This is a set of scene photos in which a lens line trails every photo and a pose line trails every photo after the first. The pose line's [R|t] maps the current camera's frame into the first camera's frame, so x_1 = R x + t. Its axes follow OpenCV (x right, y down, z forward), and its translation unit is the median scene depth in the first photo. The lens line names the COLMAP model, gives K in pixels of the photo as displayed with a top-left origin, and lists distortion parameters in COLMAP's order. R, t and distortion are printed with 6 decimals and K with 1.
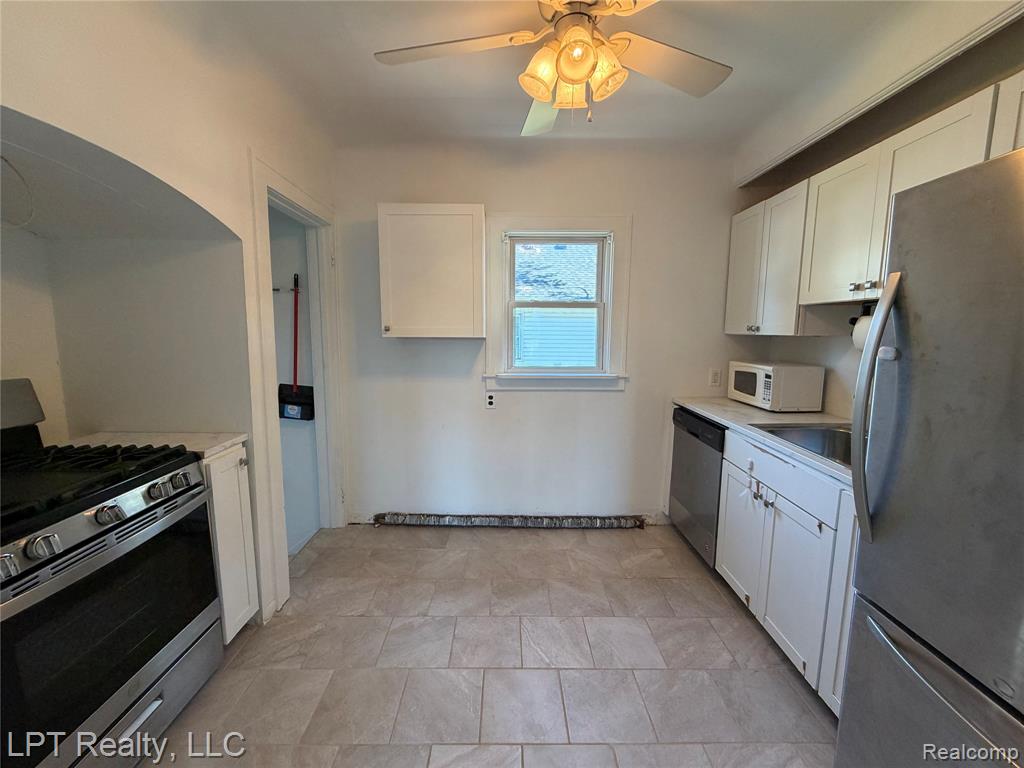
lens RADIAL K [[408.3, 0, 506.8], [0, 408.3, 380.9], [0, 0, 1]] dist [-0.011989, 0.000198]
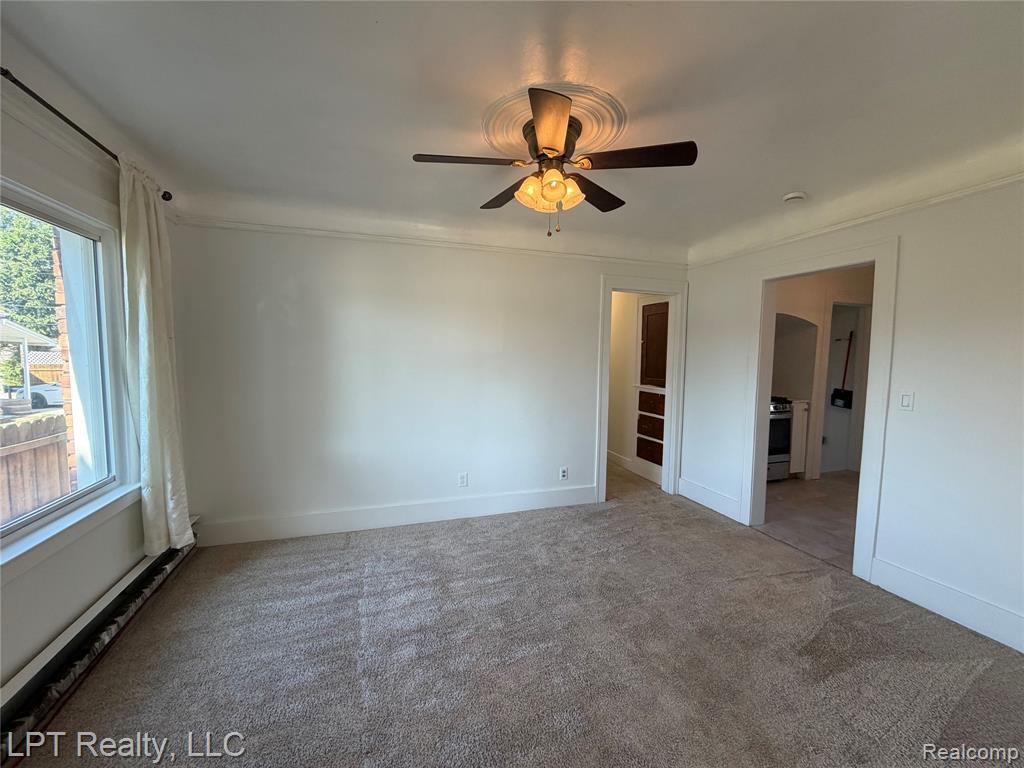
lens RADIAL K [[408.3, 0, 509.0], [0, 408.3, 381.9], [0, 0, 1]] dist [-0.011989, 0.000198]
pose [[0.301291, 0.064649, -0.951338, 0.969794], [-0.127237, 0.991502, 0.027082, 0.148338], [0.945005, 0.112886, 0.306956, -1.268654]]
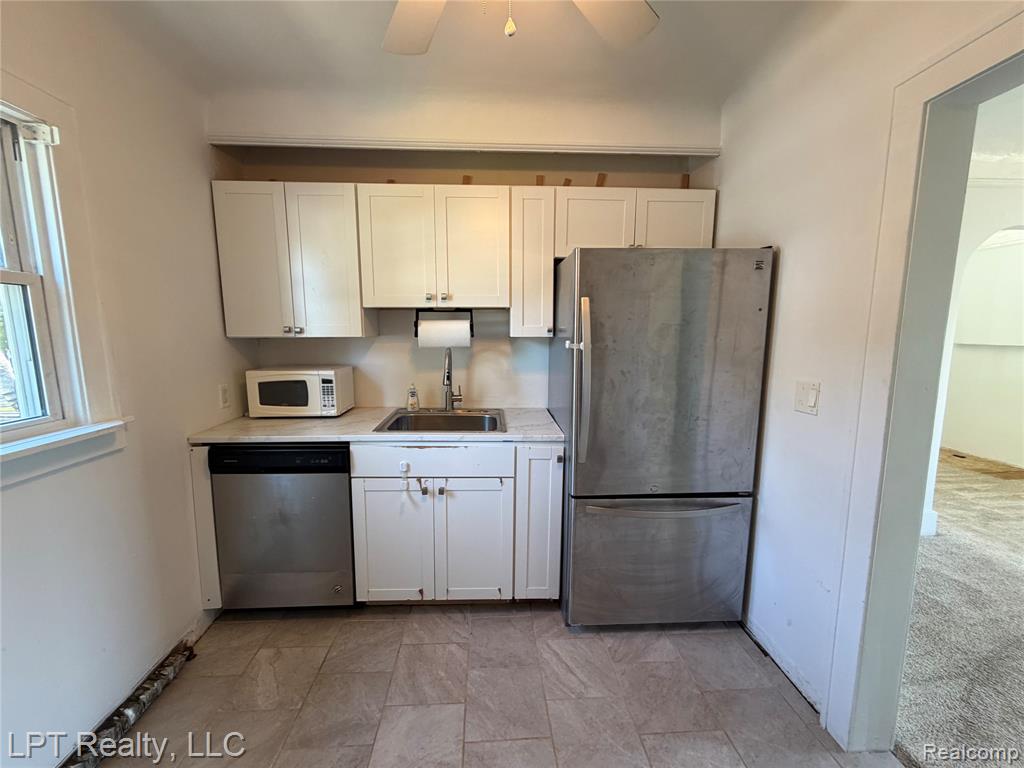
lens RADIAL K [[408.3, 0, 508.5], [0, 408.3, 380.2], [0, 0, 1]] dist [-0.011989, 0.000198]
pose [[-0.067640, -0.129334, 0.989291, -0.322030], [0.125377, 0.982600, 0.137032, -0.092196], [-0.989801, 0.133303, -0.050247, 0.653660]]
